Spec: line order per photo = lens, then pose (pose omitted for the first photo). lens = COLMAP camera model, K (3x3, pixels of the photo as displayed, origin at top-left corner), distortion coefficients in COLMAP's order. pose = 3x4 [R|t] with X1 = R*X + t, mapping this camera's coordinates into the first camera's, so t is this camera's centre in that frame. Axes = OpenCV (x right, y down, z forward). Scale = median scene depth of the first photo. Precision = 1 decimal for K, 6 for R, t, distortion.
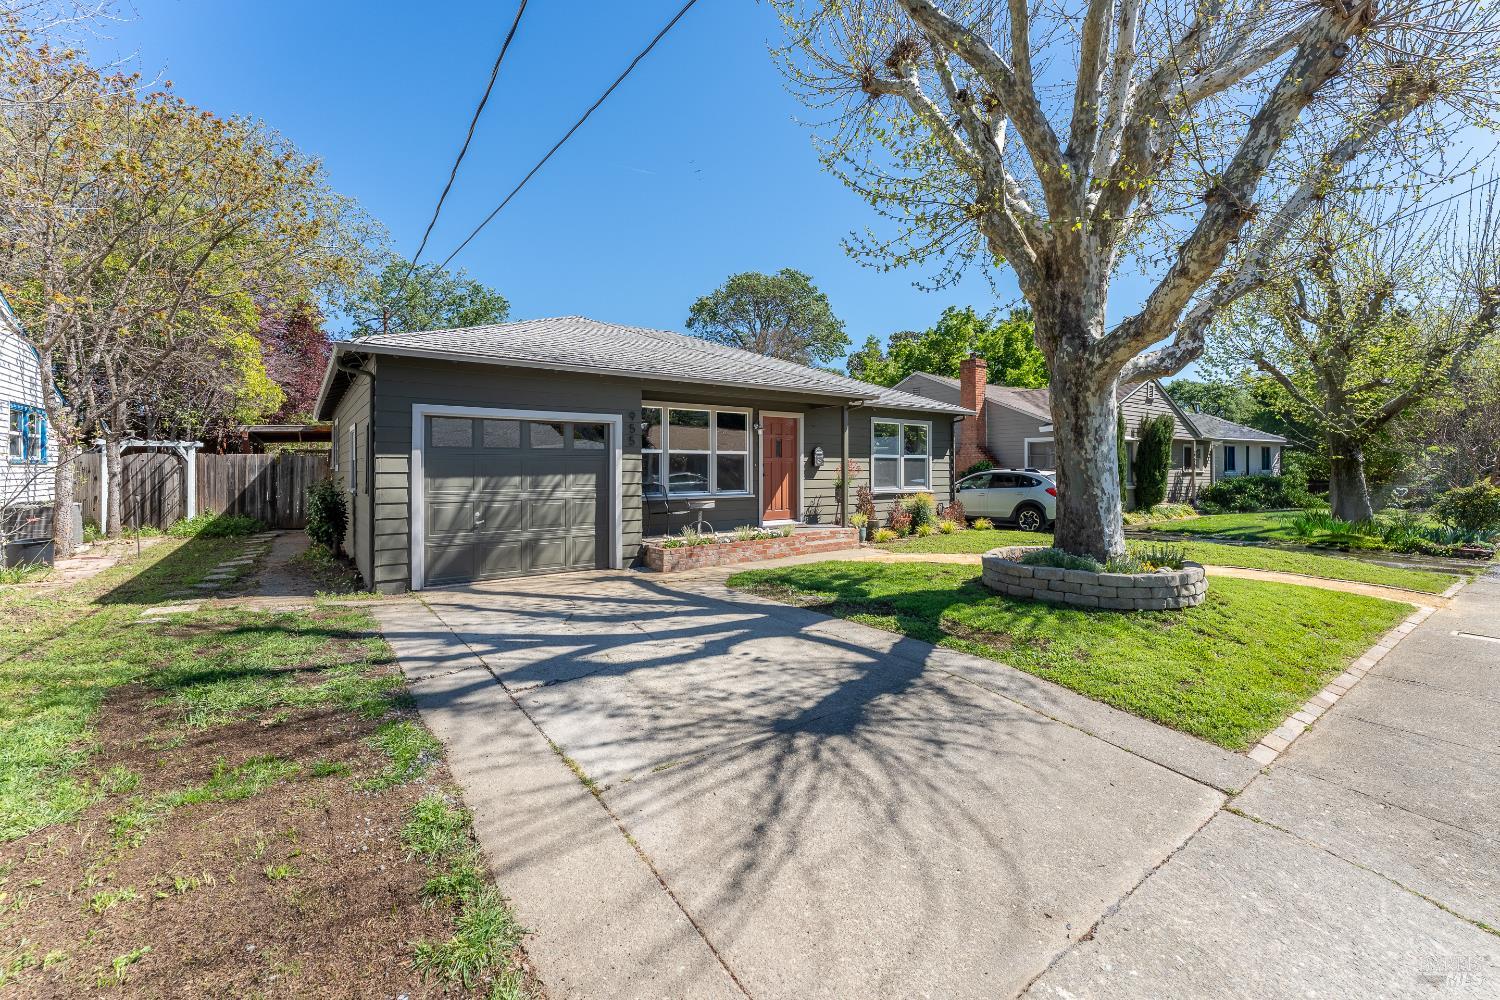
lens RADIAL K [[610.5, 0, 747.0], [0, 610.5, 462.7], [0, 0, 1]] dist [-0.001663, -0.000157]
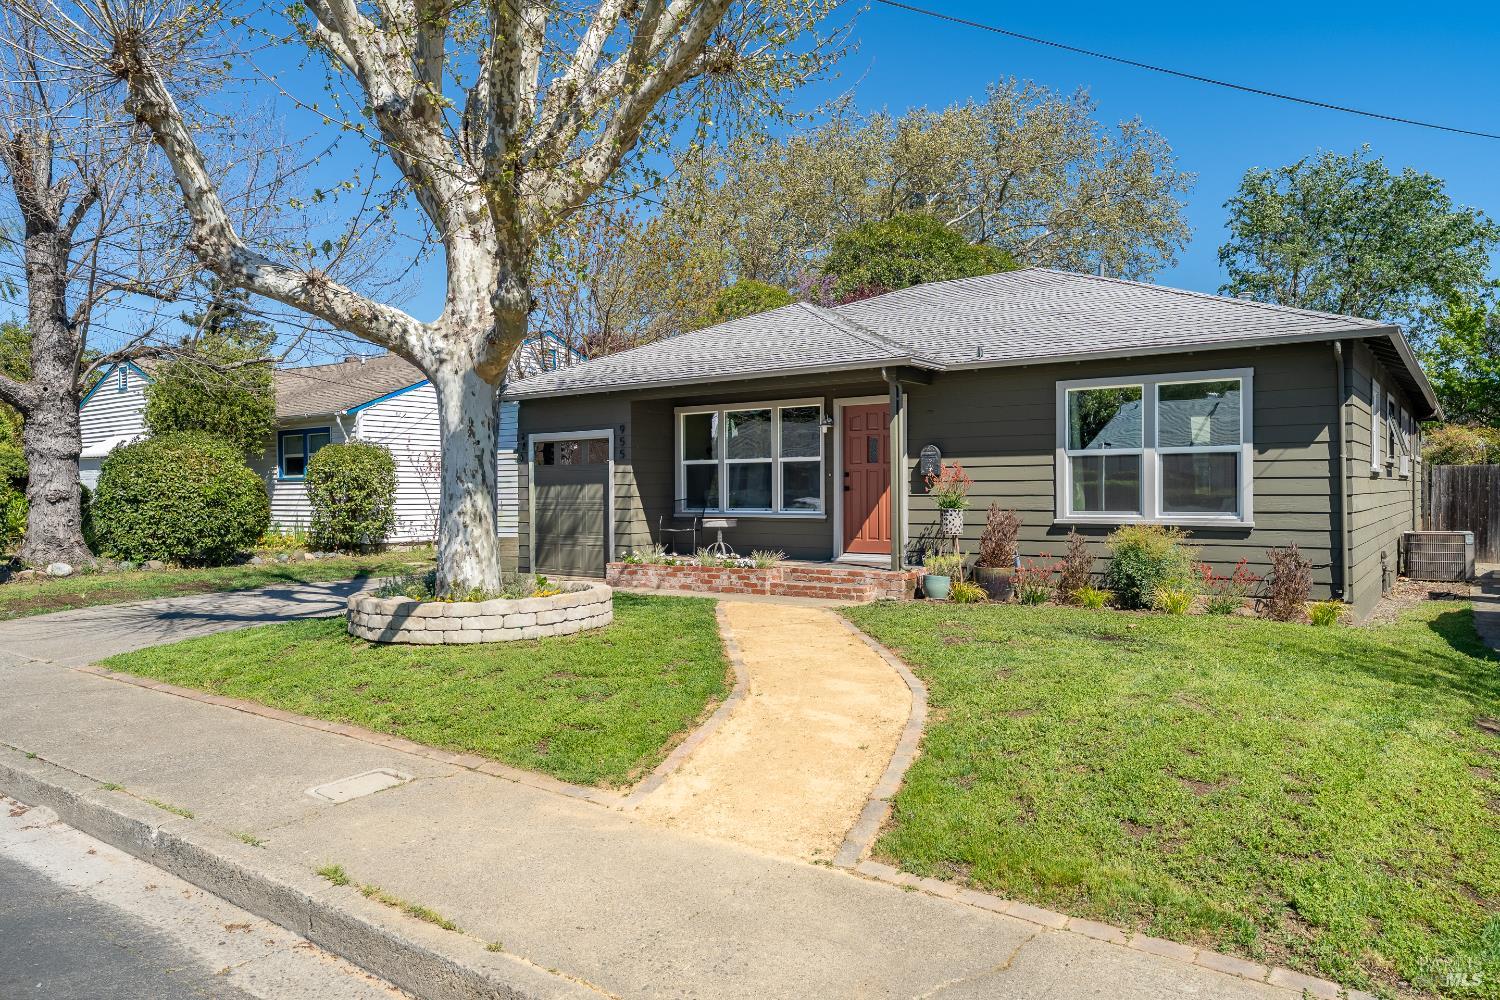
lens RADIAL K [[988.7, 0, 747.2], [0, 988.7, 483.3], [0, 0, 1]] dist [-0.012504, -0.000882]
pose [[0.311007, -0.006584, -0.950385, 1.103895], [0.016253, 0.999867, -0.001609, 0.014468], [0.950269, -0.014946, 0.311073, 0.539798]]
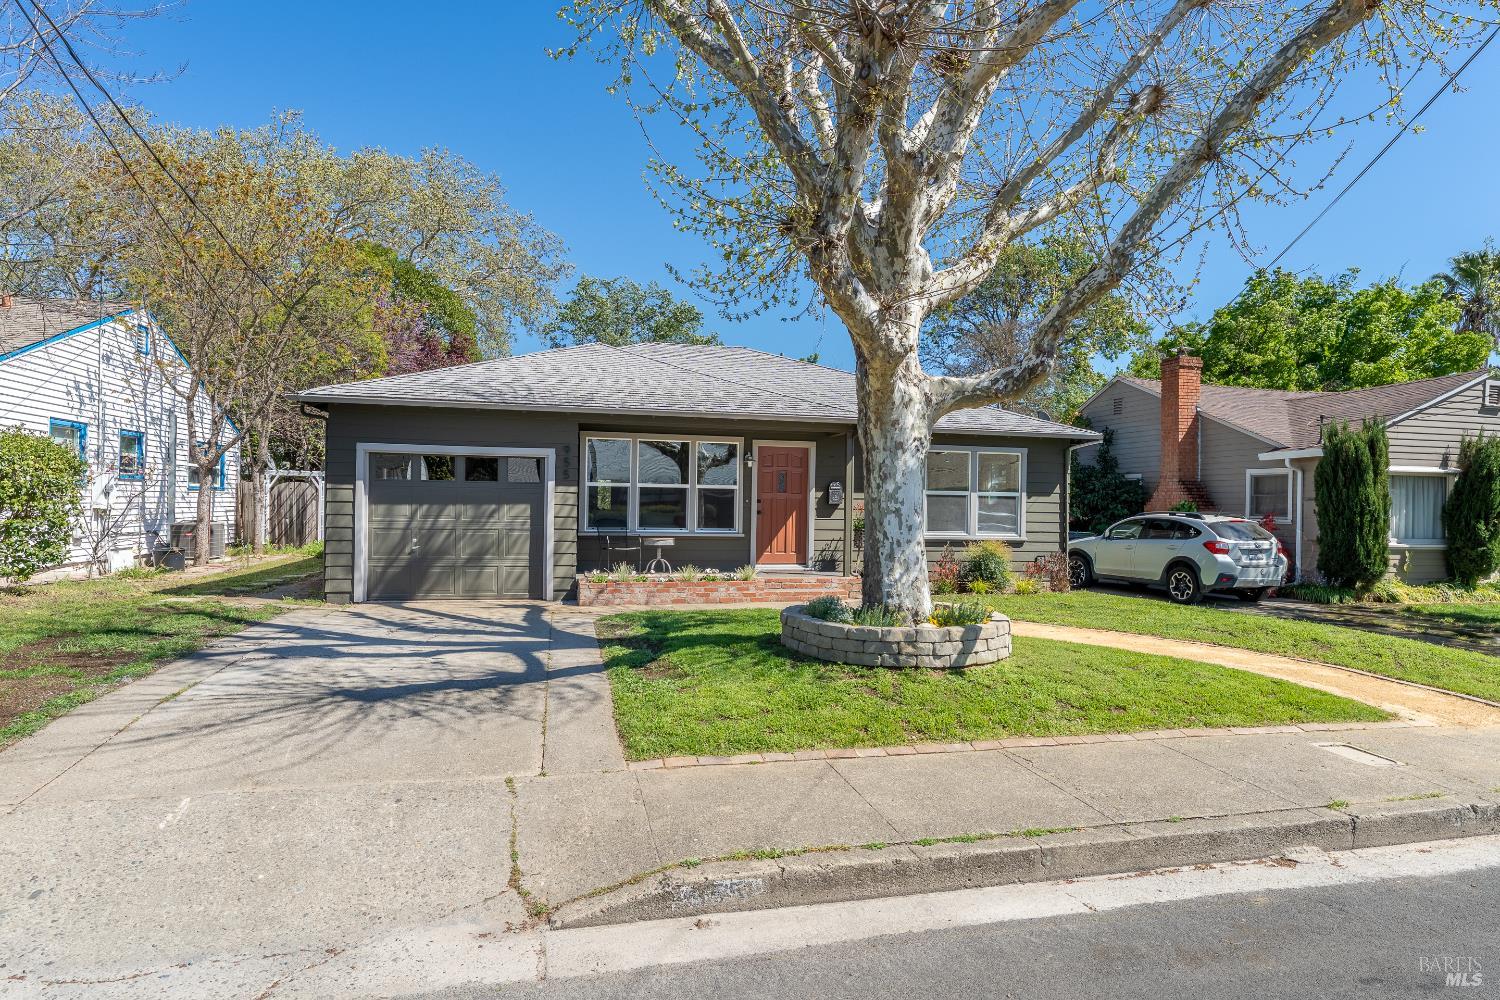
lens RADIAL K [[804.1, 0, 750.0], [0, 804.1, 500.0], [0, 0, 1]] dist [-0.004009, -0.000991]
pose [[0.923097, 0.015969, -0.384237, 0.469647], [-0.014872, 0.999872, 0.005827, -0.004563], [0.384281, 0.000336, 0.923216, -0.083162]]
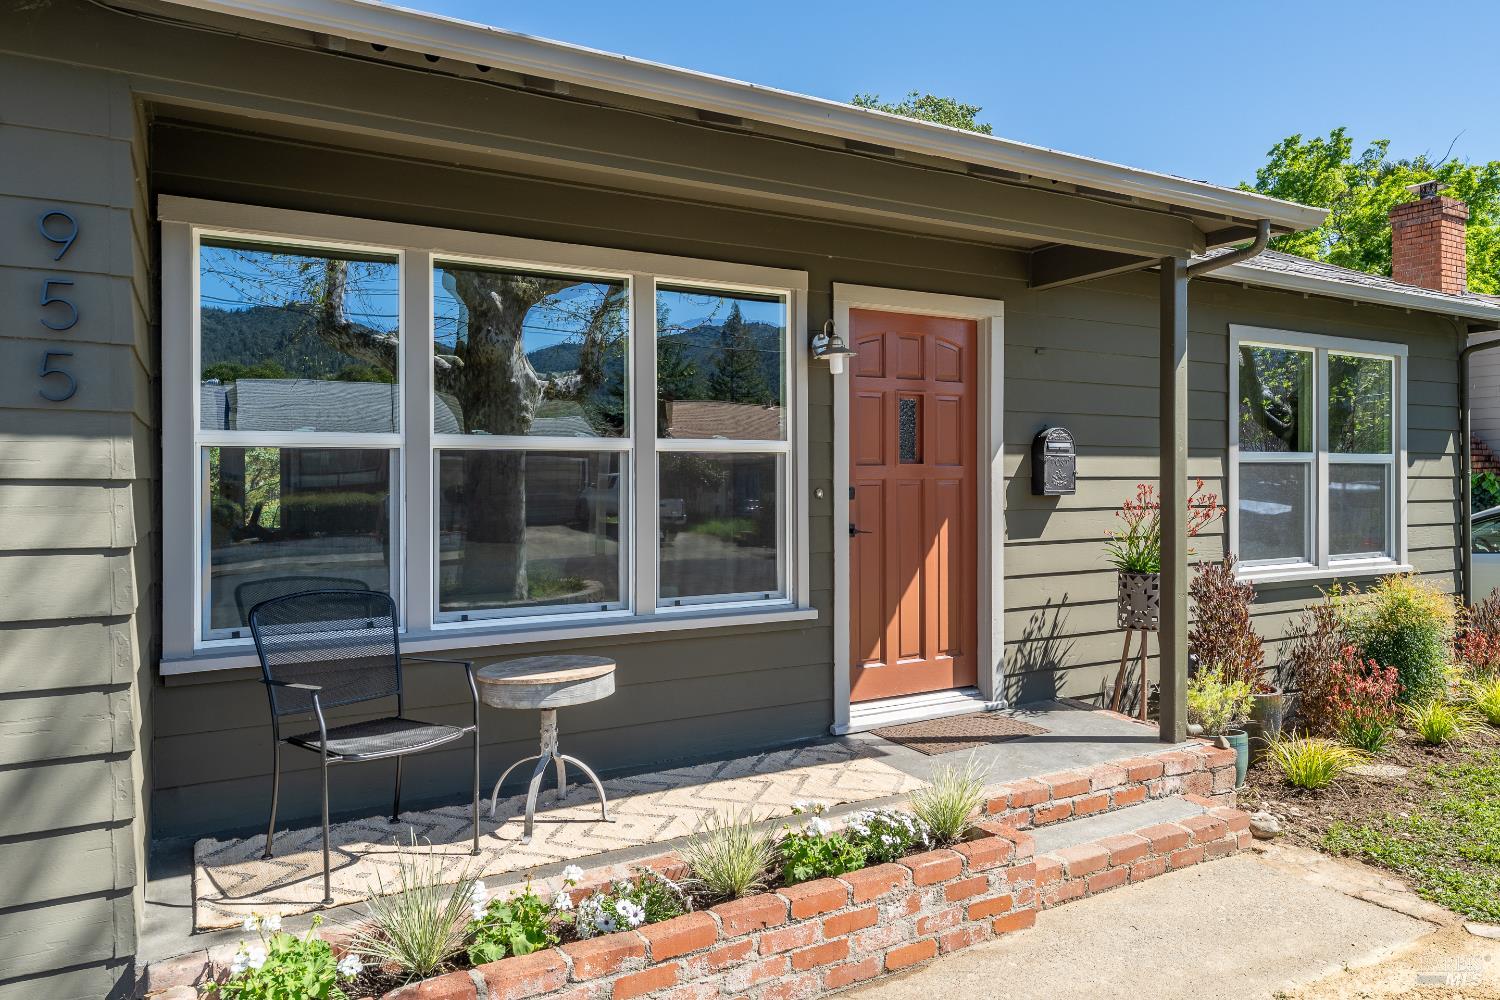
lens RADIAL K [[988.7, 0, 747.2], [0, 988.7, 483.3], [0, 0, 1]] dist [-0.012504, -0.000882]
pose [[0.993043, -0.000465, -0.117747, 0.032571], [0.002060, 0.999908, 0.013424, -0.005642], [0.117730, -0.013573, 0.992953, 0.582465]]
